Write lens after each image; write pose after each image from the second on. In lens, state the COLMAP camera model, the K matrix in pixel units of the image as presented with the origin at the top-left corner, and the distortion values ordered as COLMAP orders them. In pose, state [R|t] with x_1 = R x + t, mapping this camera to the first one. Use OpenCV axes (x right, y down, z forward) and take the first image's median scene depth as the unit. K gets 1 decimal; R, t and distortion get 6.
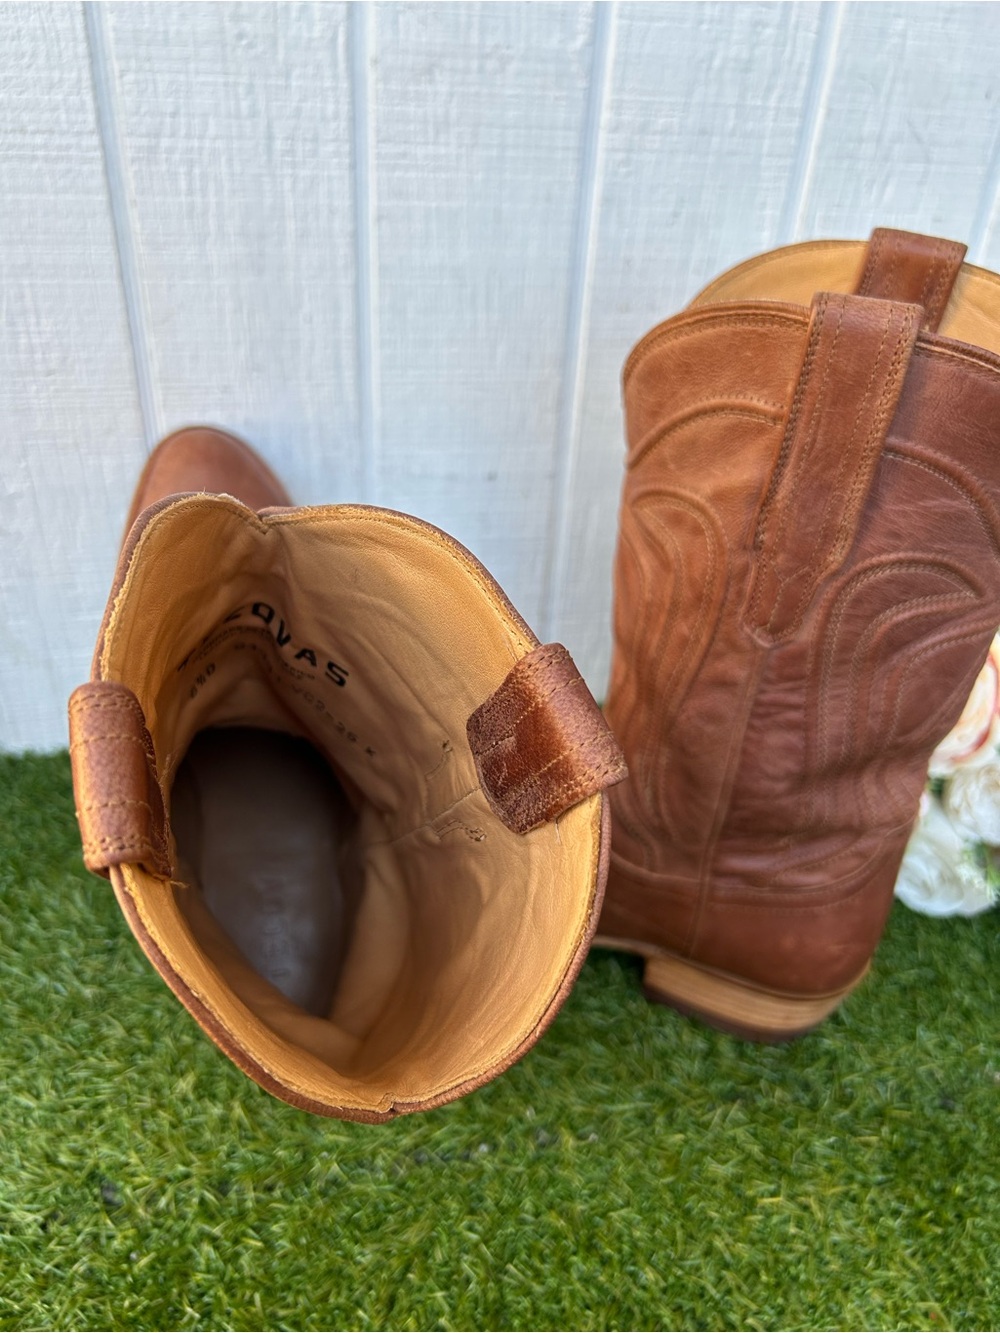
lens RADIAL K [[1048.7, 0, 498.2], [0, 1048.7, 672.8], [0, 0, 1]] dist [0.028686, -0.048466]
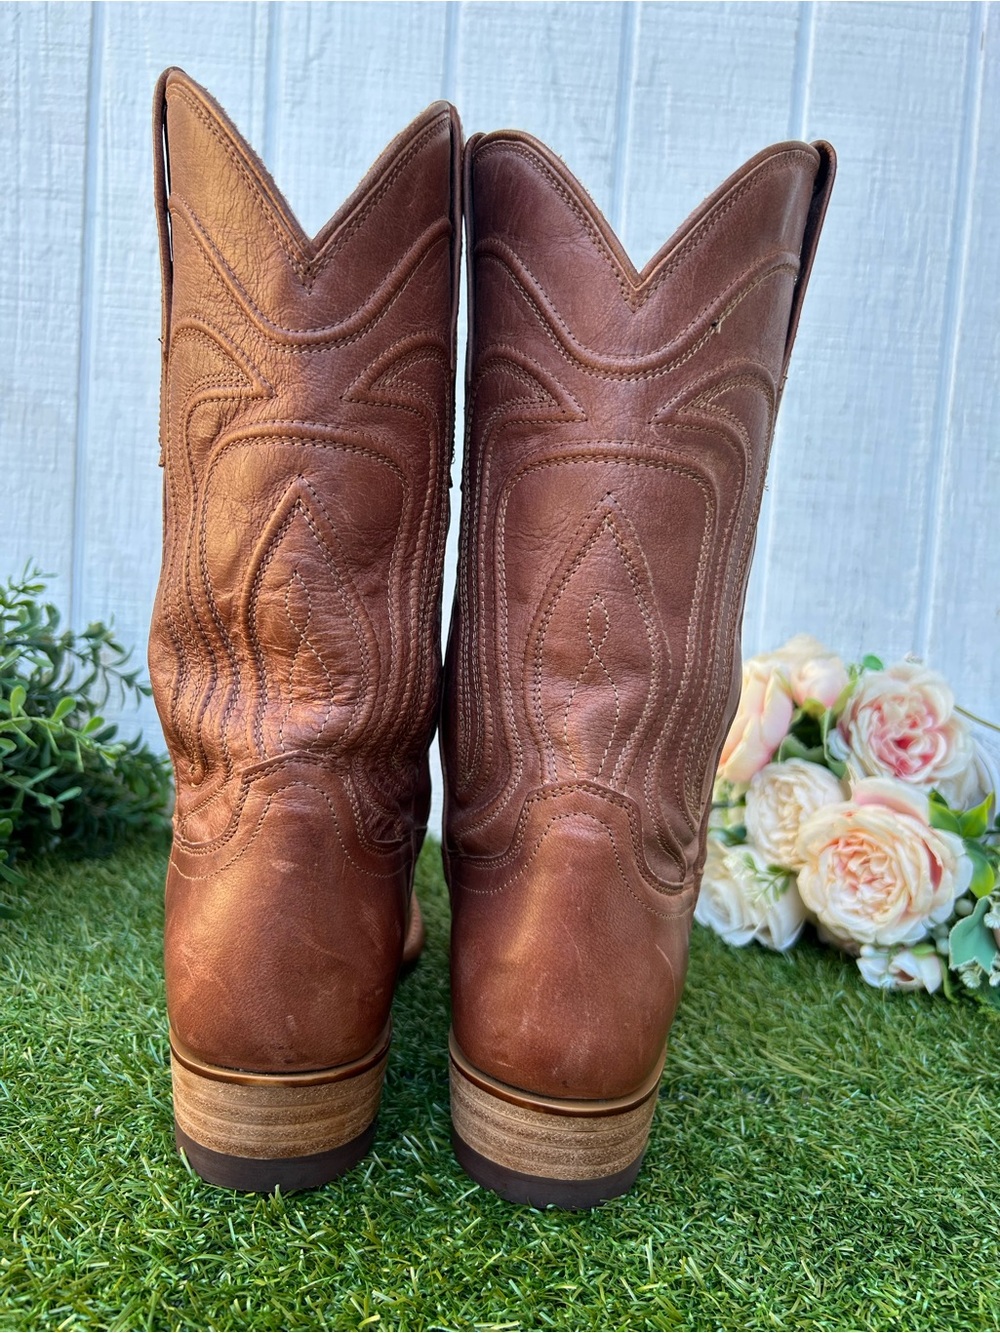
lens RADIAL K [[1048.7, 0, 494.5], [0, 1048.7, 670.6], [0, 0, 1]] dist [0.028686, -0.048466]
pose [[0.984142, 0.021678, -0.176051, -0.021590], [-0.108825, 0.857555, -0.502748, 0.566697], [0.140075, 0.513935, 0.846316, 0.021806]]
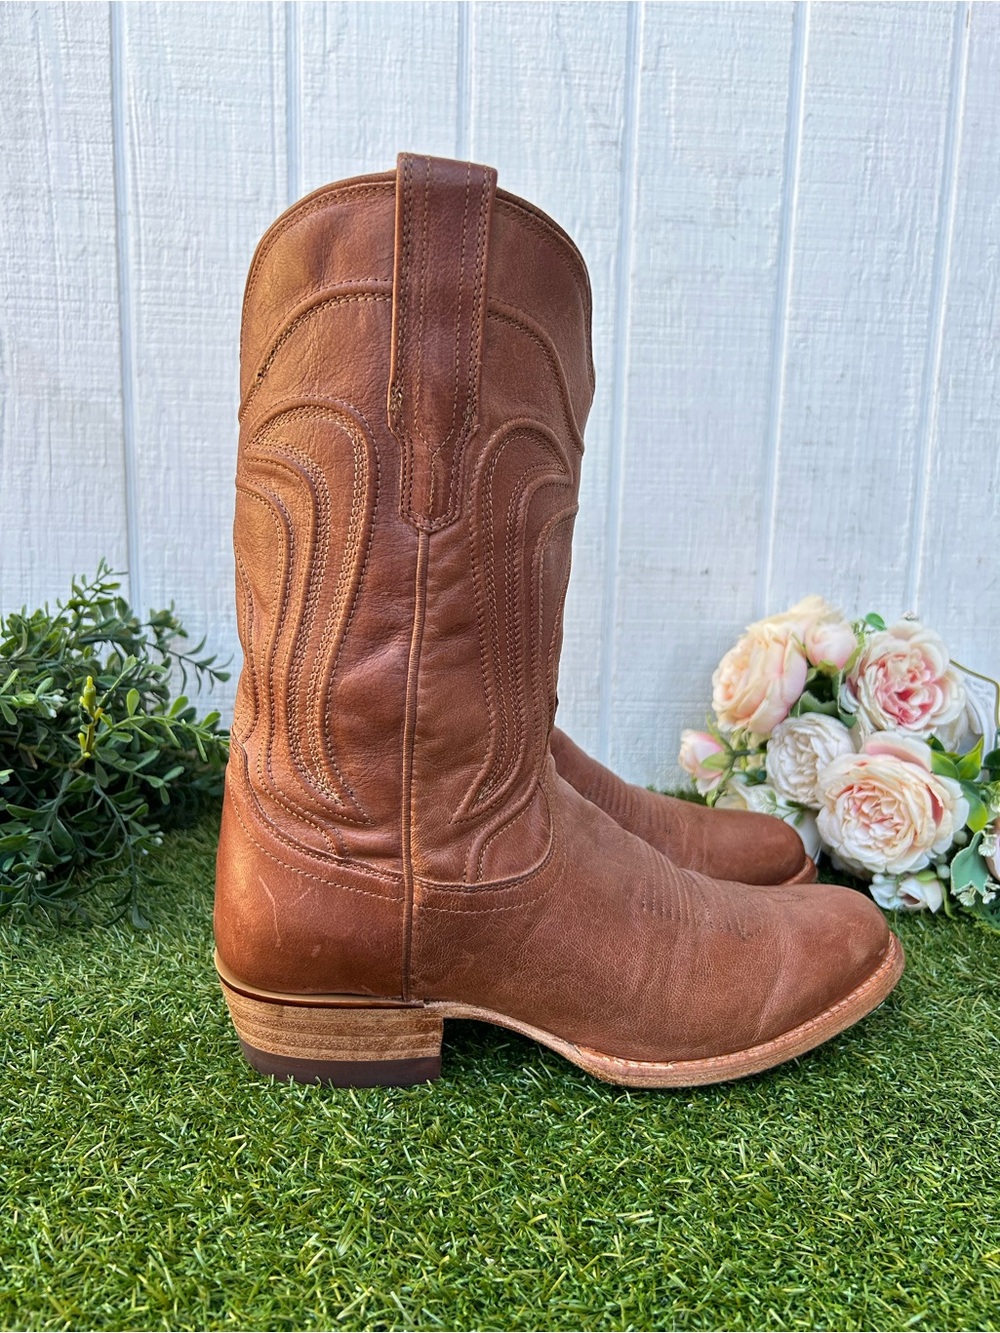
lens RADIAL K [[1048.7, 0, 504.1], [0, 1048.7, 672.0], [0, 0, 1]] dist [0.028686, -0.048466]
pose [[0.991778, -0.007794, -0.127736, -0.105745], [-0.047081, 0.905917, -0.420829, 0.554818], [0.118998, 0.423383, 0.898101, -0.139229]]
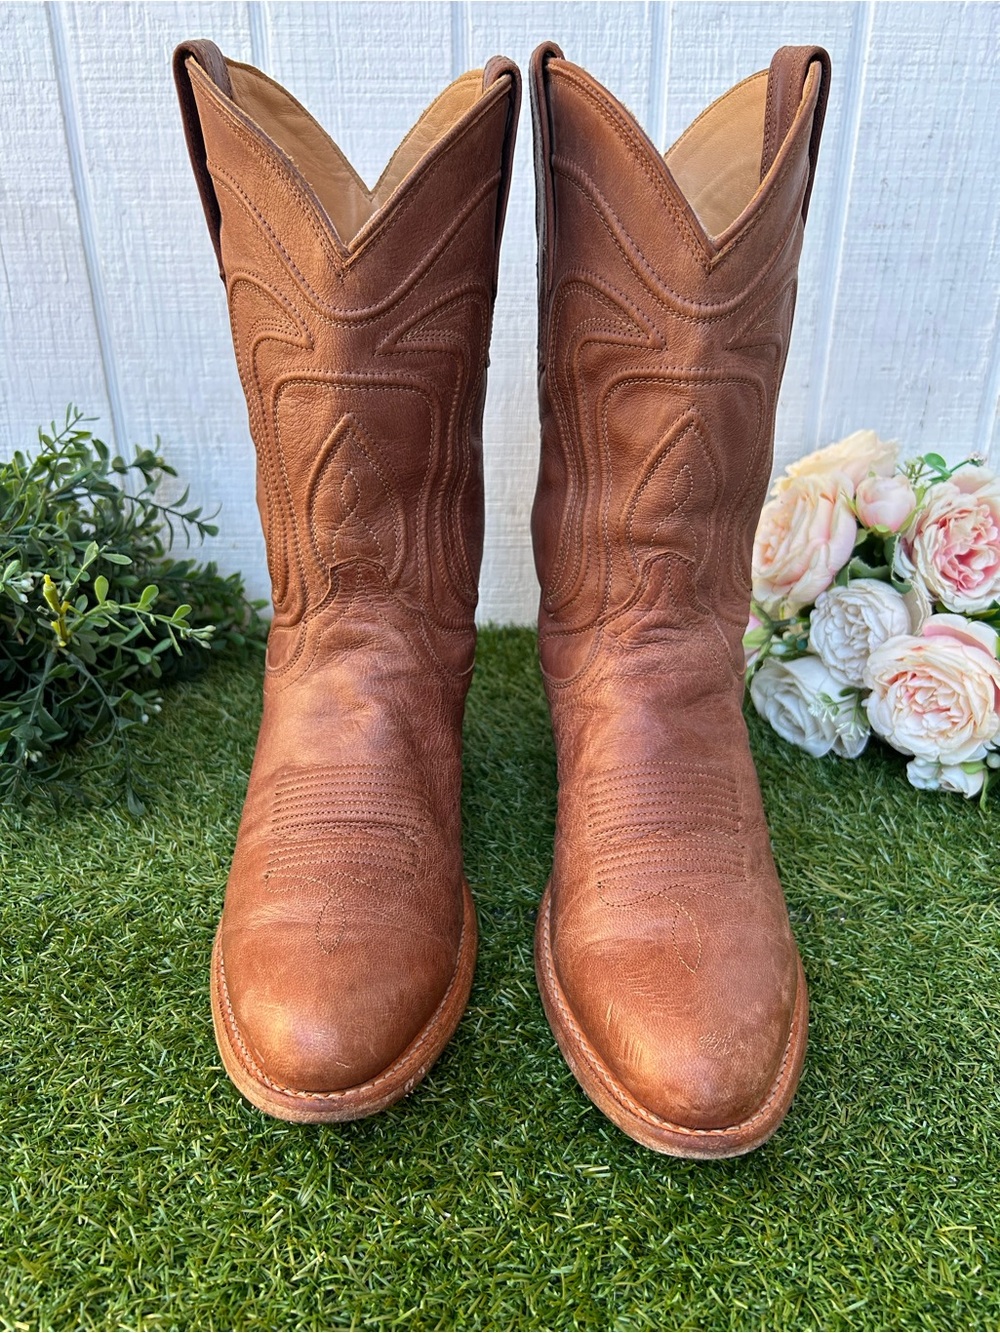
lens RADIAL K [[1048.7, 0, 501.5], [0, 1048.7, 685.8], [0, 0, 1]] dist [0.028686, -0.048466]
pose [[0.979188, 0.034653, -0.199973, -0.038610], [-0.064607, 0.987280, -0.145270, 0.362111], [0.192395, 0.155167, 0.968972, -0.097006]]
